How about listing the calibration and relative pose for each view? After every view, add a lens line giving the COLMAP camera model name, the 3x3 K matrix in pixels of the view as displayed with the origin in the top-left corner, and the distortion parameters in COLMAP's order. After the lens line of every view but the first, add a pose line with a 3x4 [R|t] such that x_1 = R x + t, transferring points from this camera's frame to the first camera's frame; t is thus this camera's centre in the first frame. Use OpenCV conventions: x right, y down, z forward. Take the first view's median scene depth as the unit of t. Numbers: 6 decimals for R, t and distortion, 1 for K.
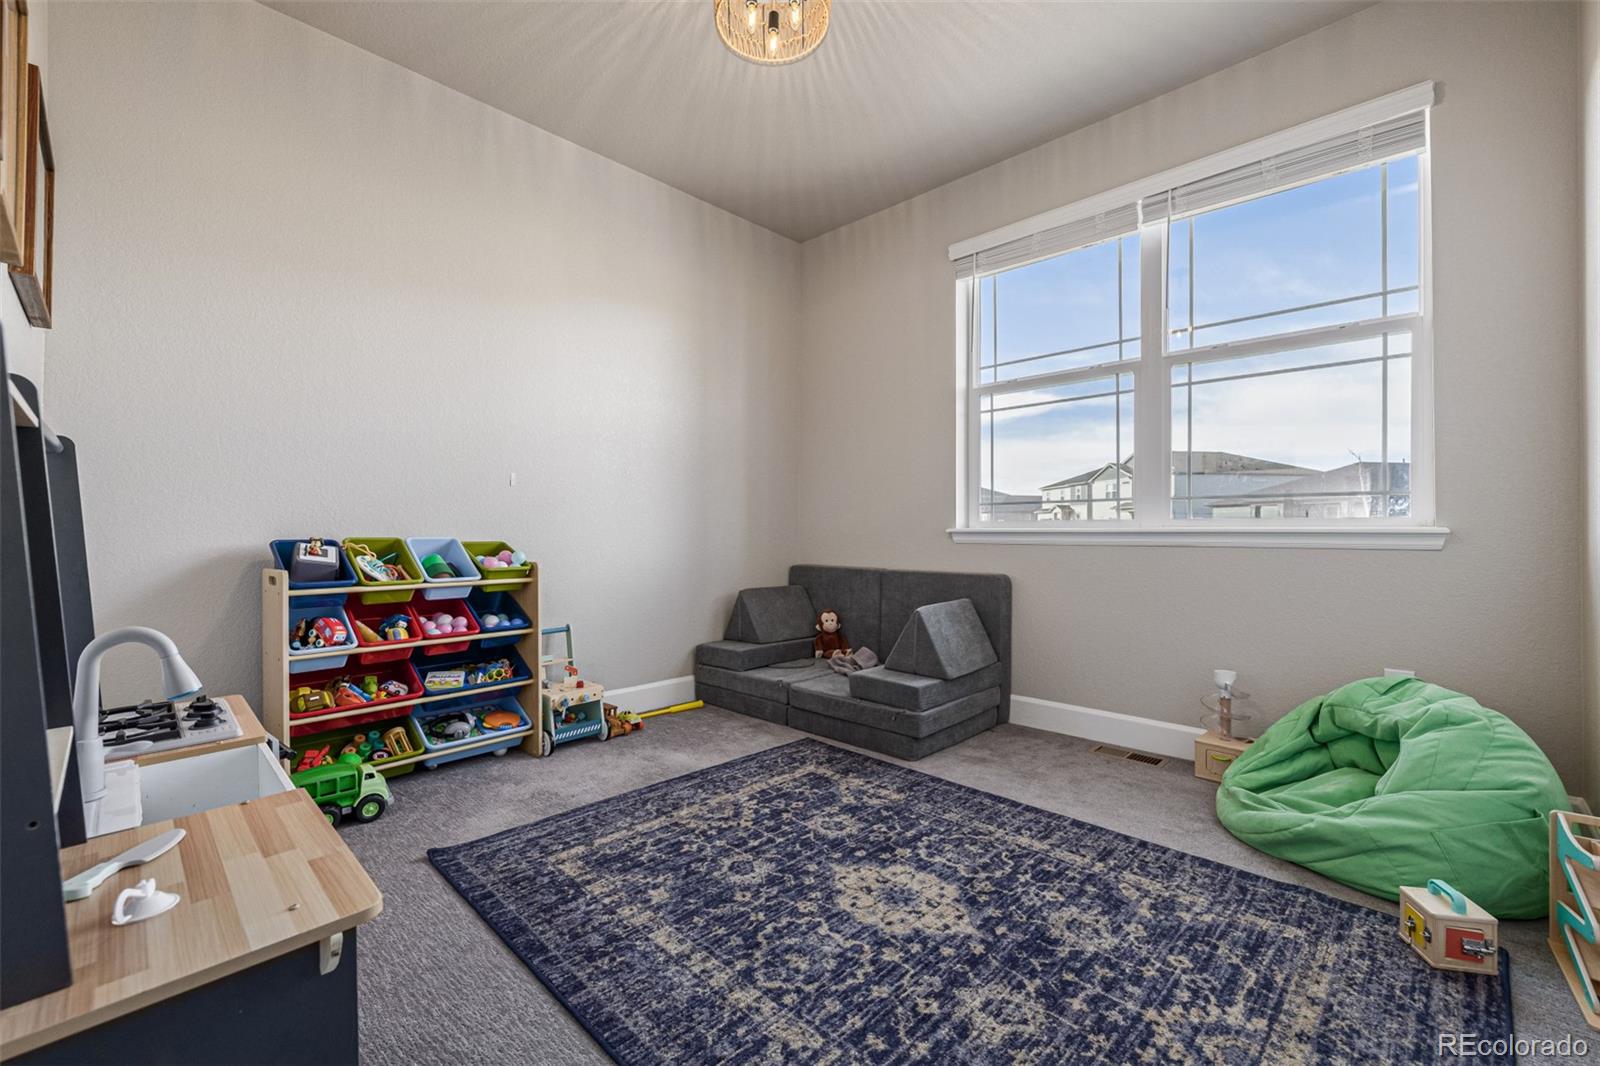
lens RADIAL K [[669.2, 0, 796.5], [0, 669.2, 537.2], [0, 0, 1]] dist [-0.000525, 0.001001]
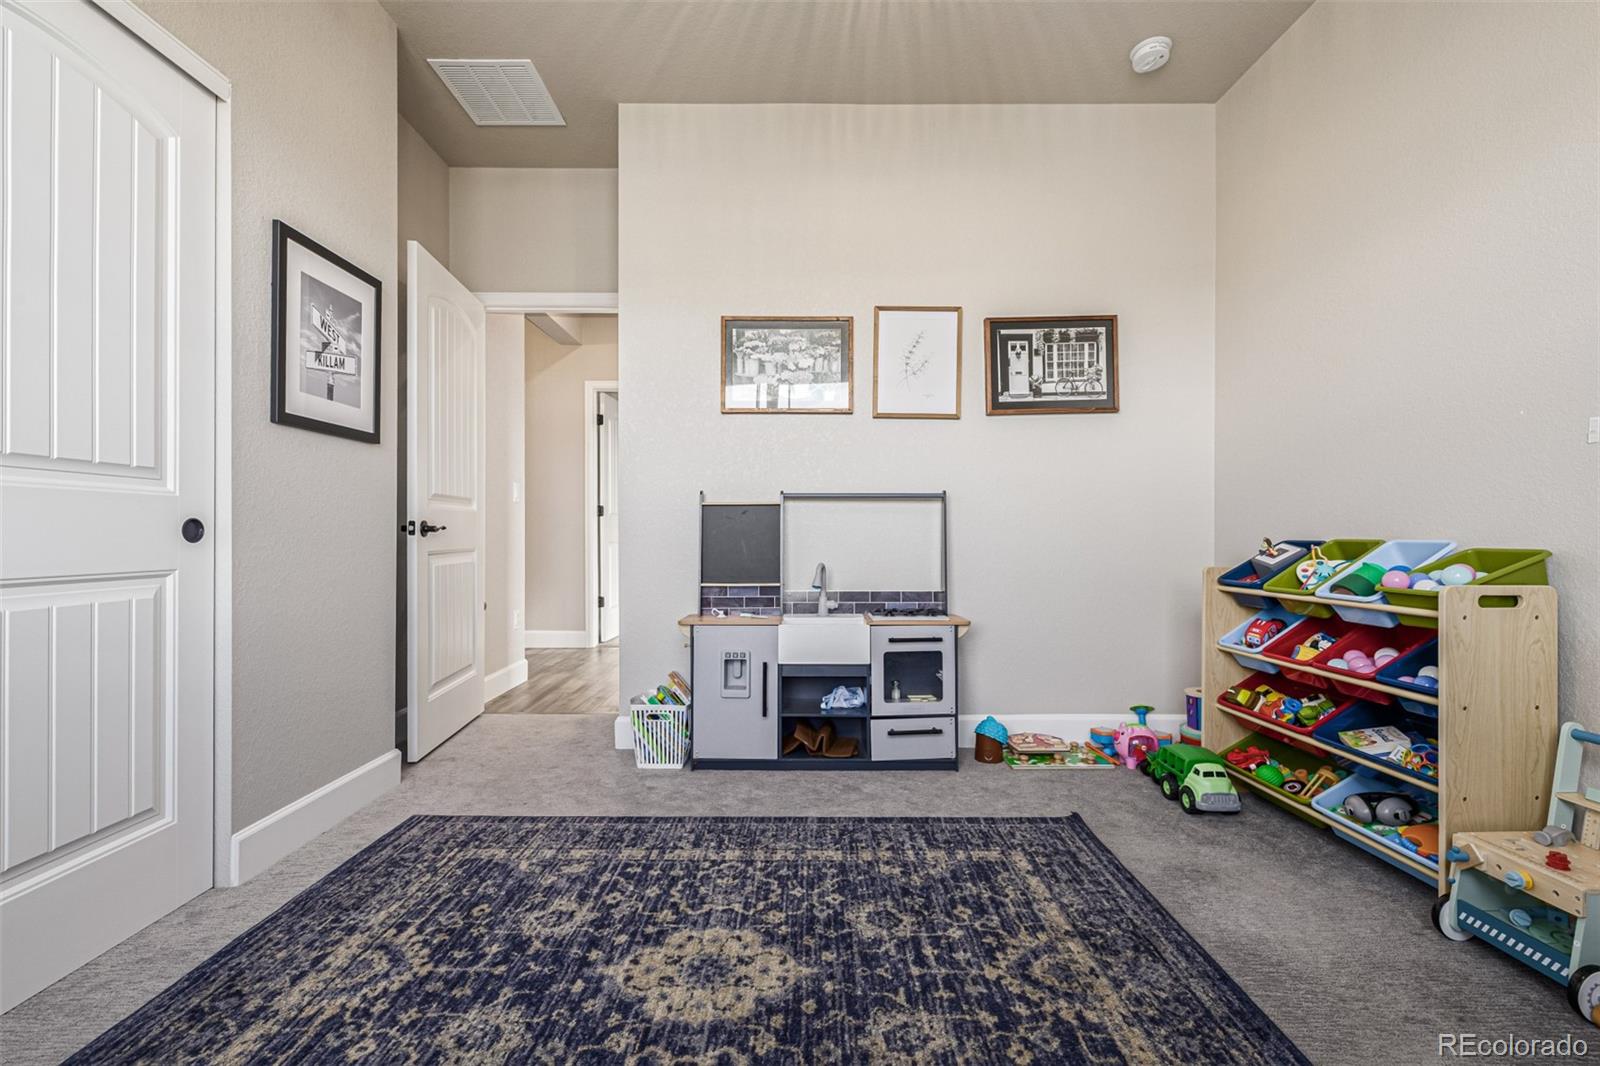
lens RADIAL K [[669.2, 0, 796.1], [0, 669.2, 525.3], [0, 0, 1]] dist [-0.000525, 0.001001]
pose [[-0.713820, -0.010832, -0.700245, 0.711996], [-0.007807, 0.999941, -0.007510, -0.006218], [0.700286, 0.000105, -0.713863, 1.803336]]
